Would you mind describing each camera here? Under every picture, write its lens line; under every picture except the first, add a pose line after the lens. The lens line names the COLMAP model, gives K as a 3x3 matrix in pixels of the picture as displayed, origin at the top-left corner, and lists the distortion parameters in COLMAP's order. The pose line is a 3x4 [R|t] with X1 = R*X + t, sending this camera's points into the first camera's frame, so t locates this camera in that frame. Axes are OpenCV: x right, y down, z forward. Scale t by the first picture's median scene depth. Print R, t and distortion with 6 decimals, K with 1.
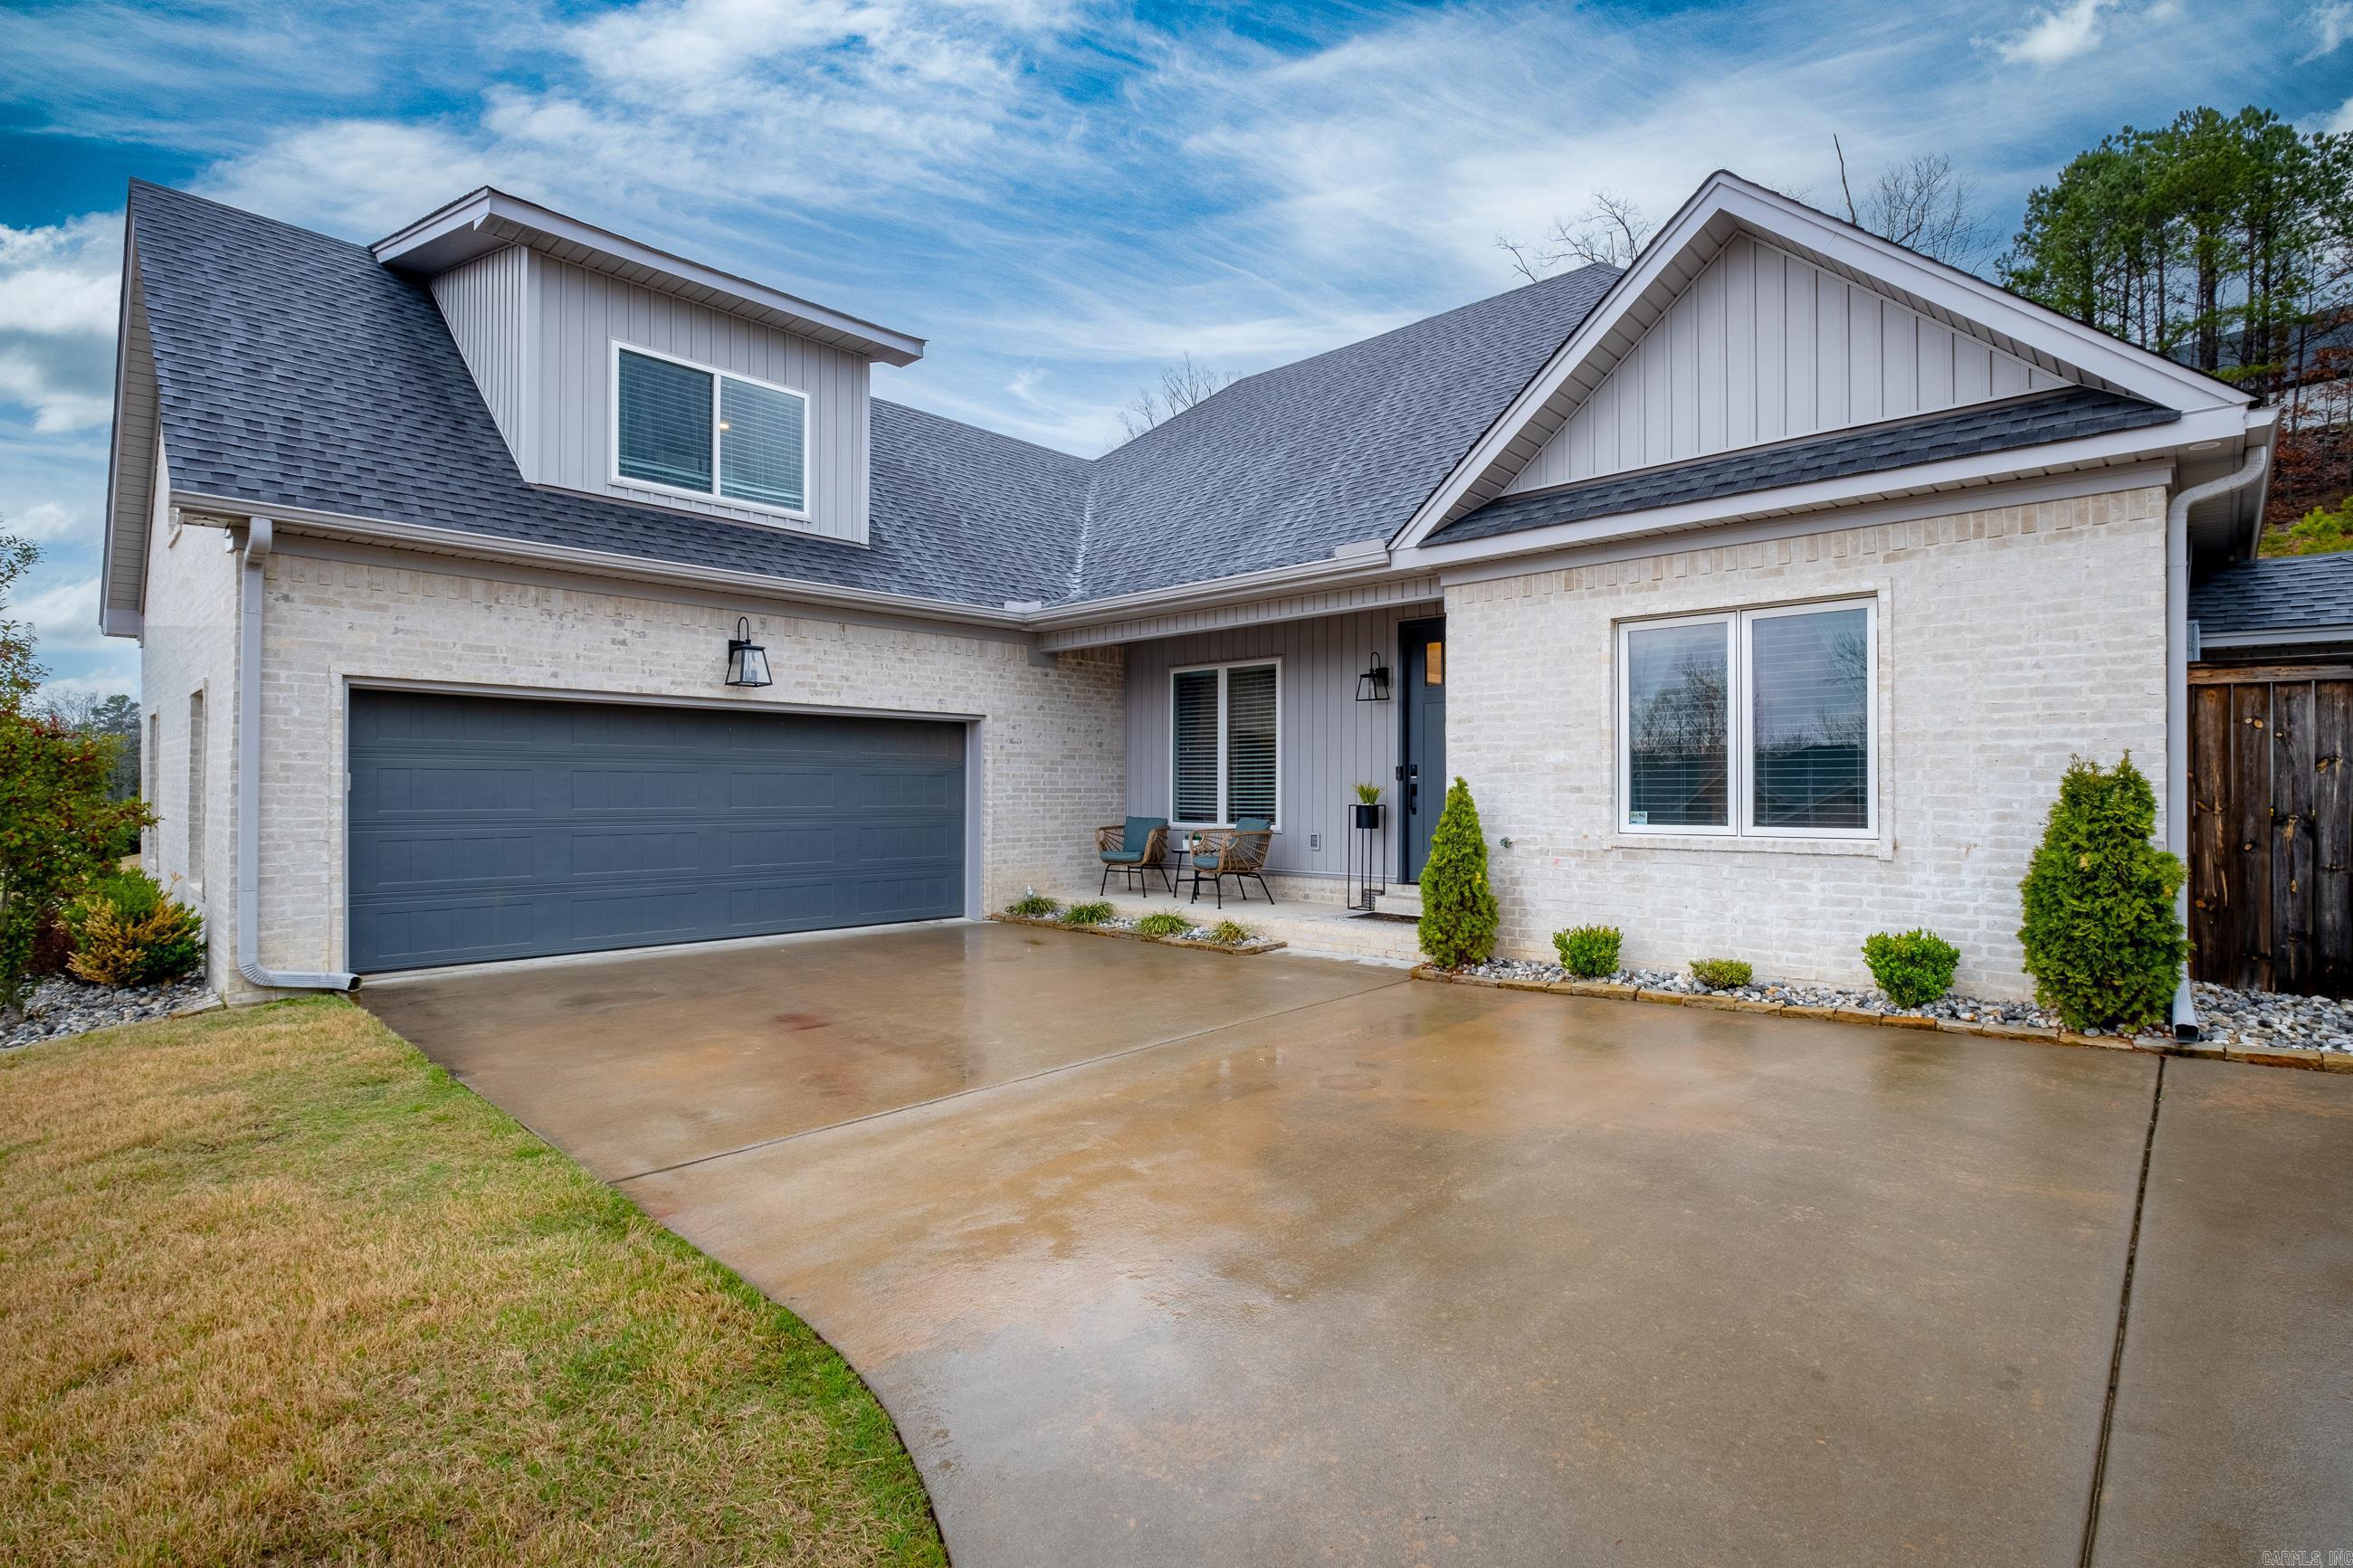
lens RADIAL K [[1108.2, 0, 1176.5], [0, 1108.2, 784.0], [0, 0, 1]] dist [-0.003322, -0.000750]
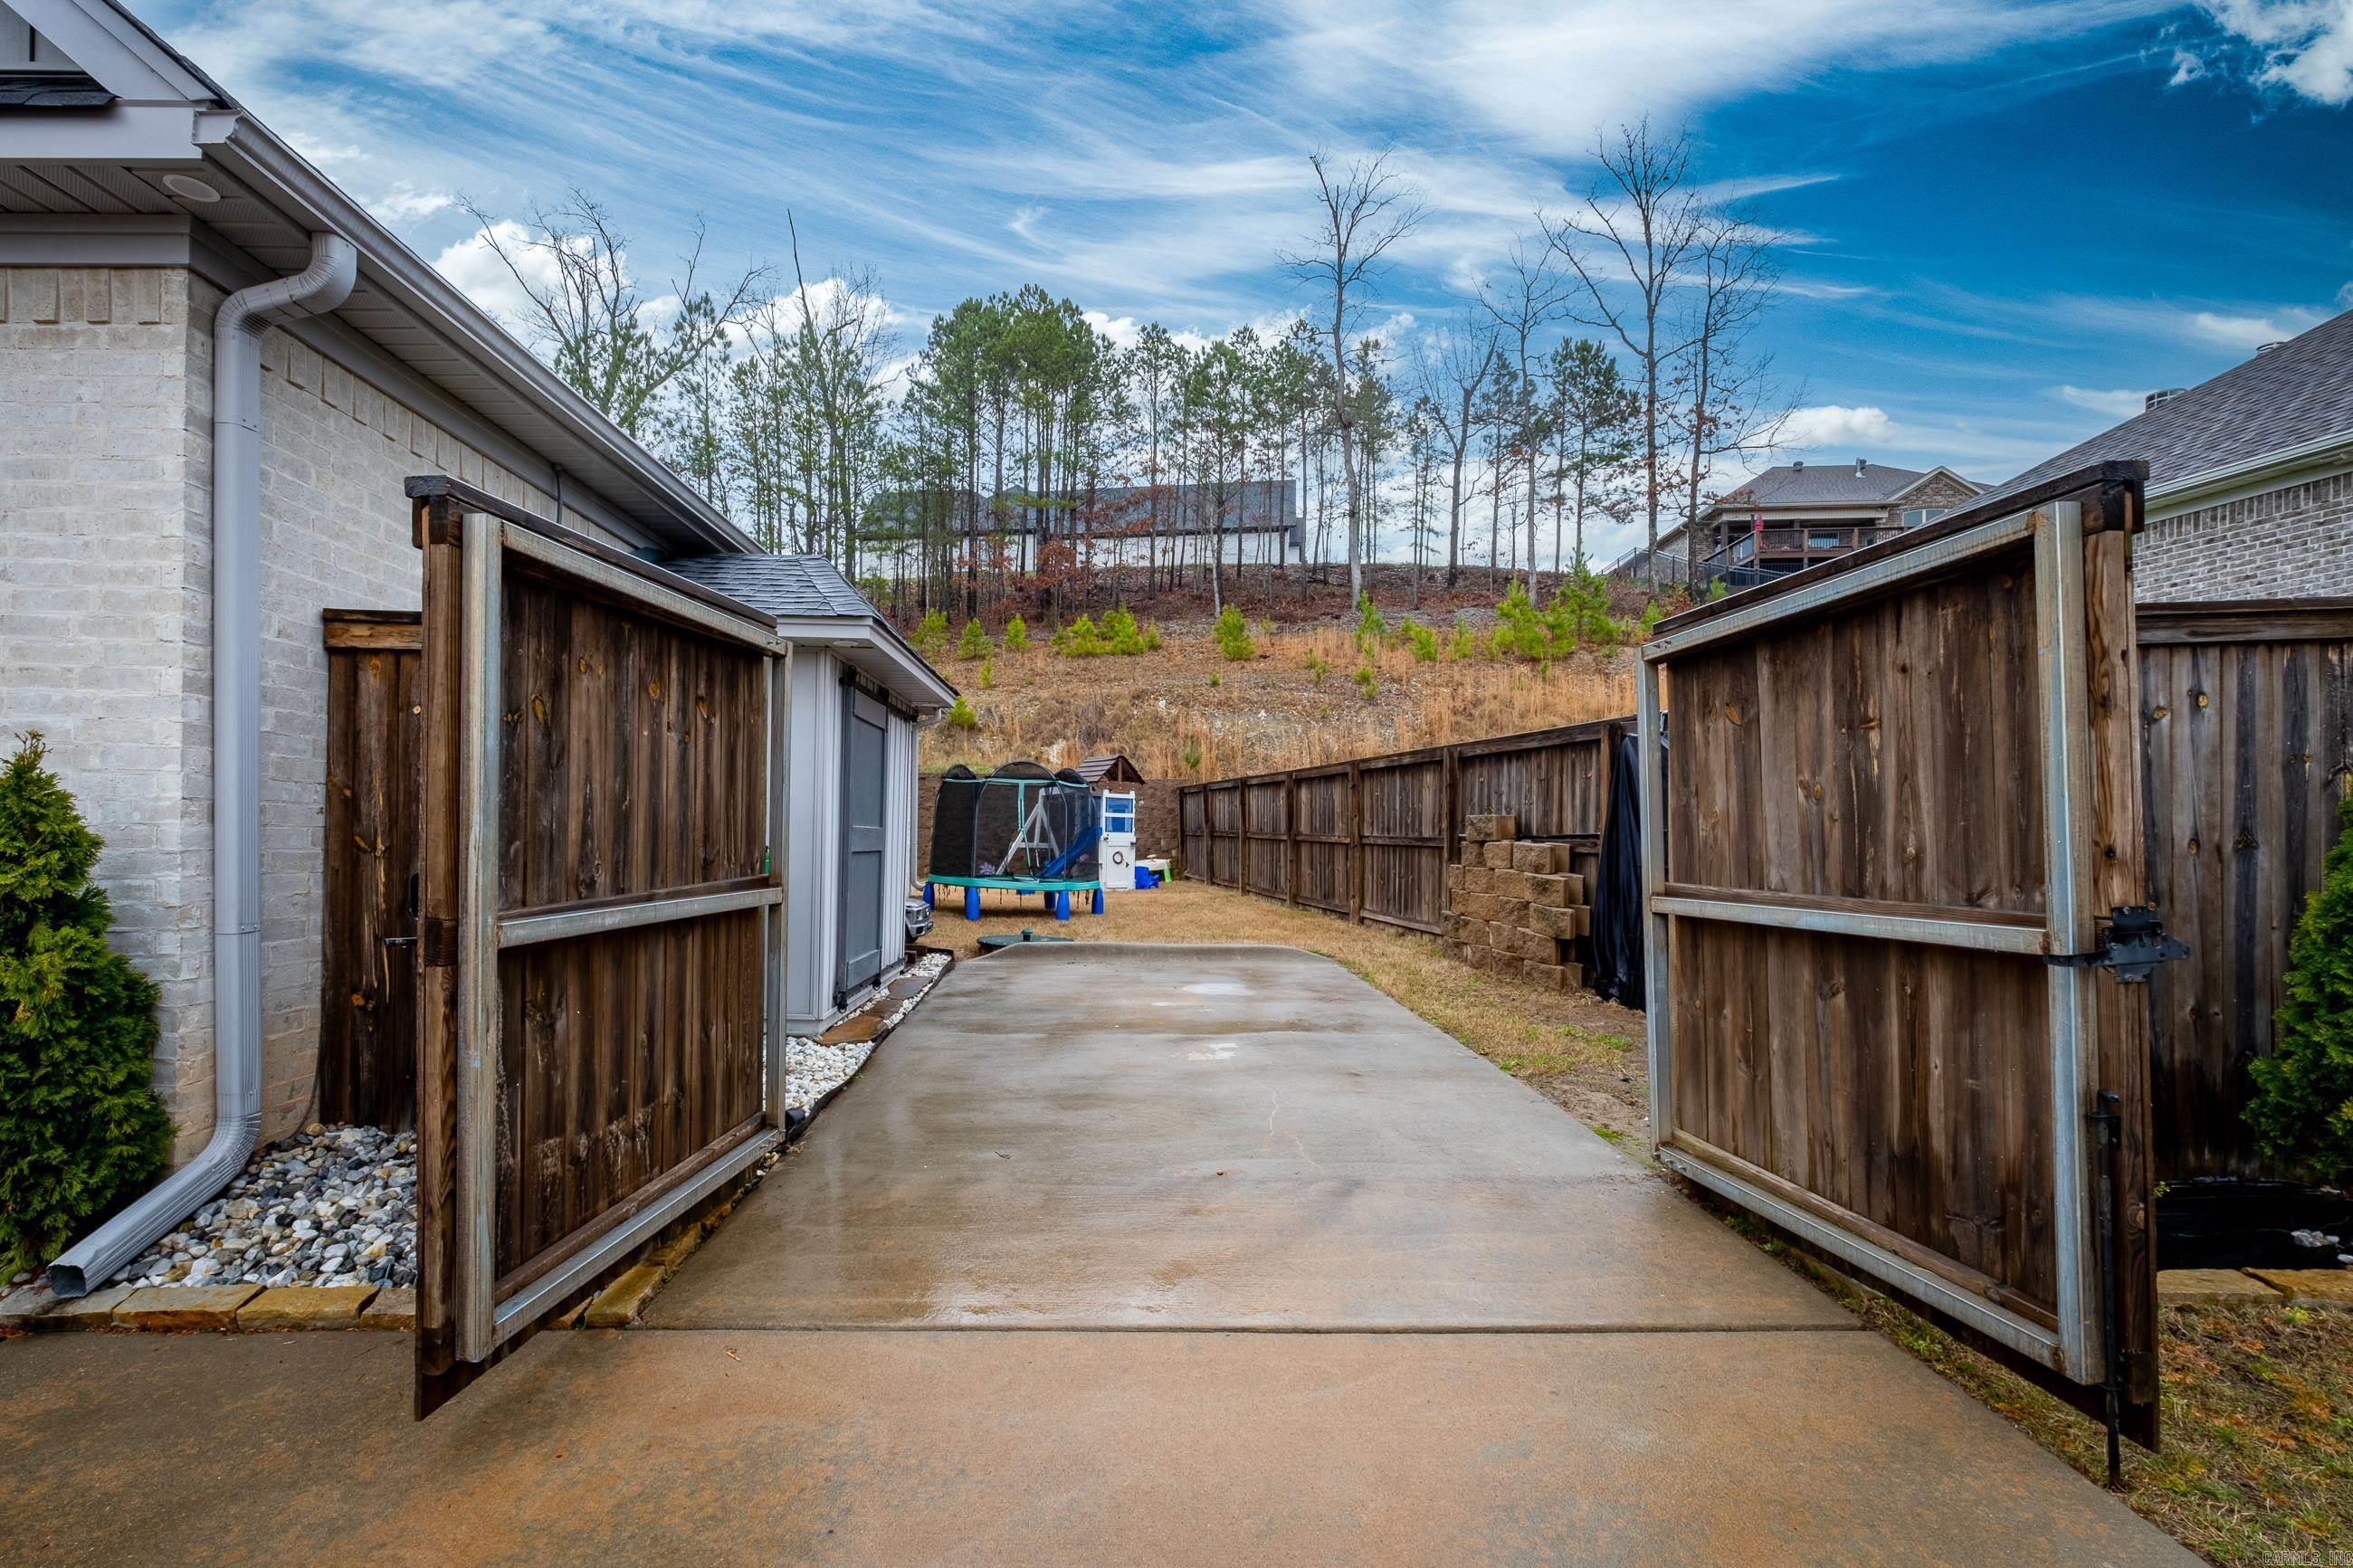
lens RADIAL K [[1082.5, 0, 1083.3], [0, 1082.5, 807.1], [0, 0, 1]] dist [0.000856, 0.000117]
pose [[0.745702, 0.028553, 0.665668, 0.834996], [-0.017687, 0.999578, -0.023062, 0.006645], [-0.666045, 0.005424, 0.745892, 0.275327]]
